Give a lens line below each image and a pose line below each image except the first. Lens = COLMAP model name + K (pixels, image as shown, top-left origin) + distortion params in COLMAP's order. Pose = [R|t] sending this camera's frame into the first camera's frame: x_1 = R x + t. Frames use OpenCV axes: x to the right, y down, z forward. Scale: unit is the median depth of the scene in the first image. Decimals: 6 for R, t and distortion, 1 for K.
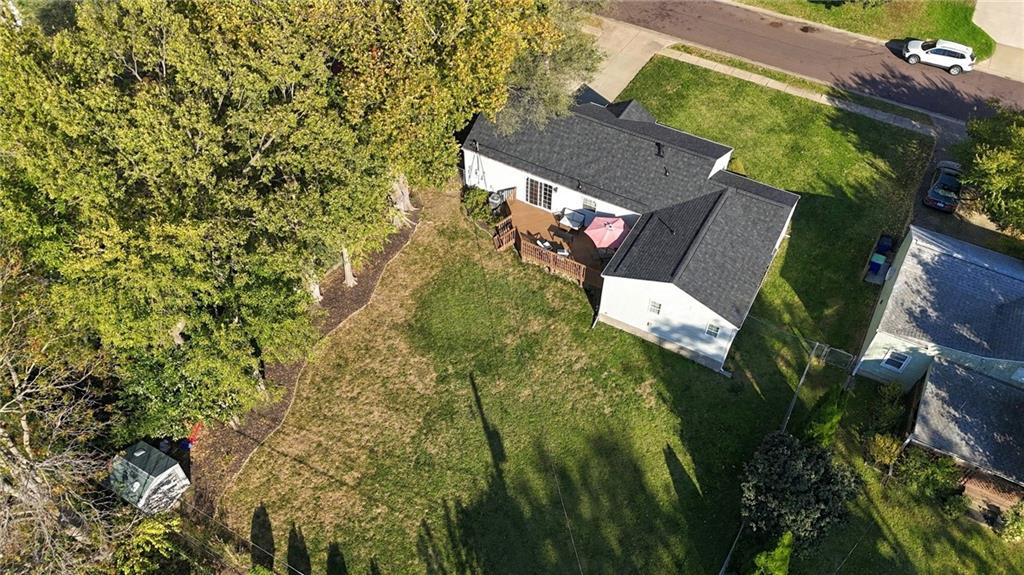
lens RADIAL K [[727.7, 0, 512.2], [0, 727.7, 288.7], [0, 0, 1]] dist [0.036897, 0.001998]
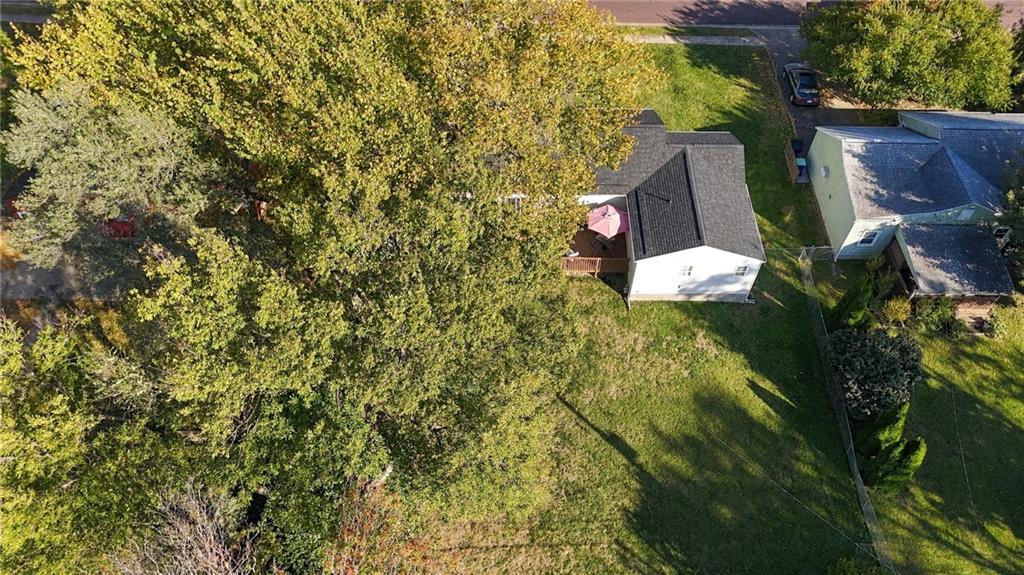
lens RADIAL K [[727.7, 0, 512.4], [0, 727.7, 286.5], [0, 0, 1]] dist [0.036897, 0.001998]
pose [[0.877929, -0.377645, 0.294321, -0.382363], [0.363671, 0.925803, 0.103112, -0.167483], [-0.311423, 0.016511, 0.950128, 0.030761]]
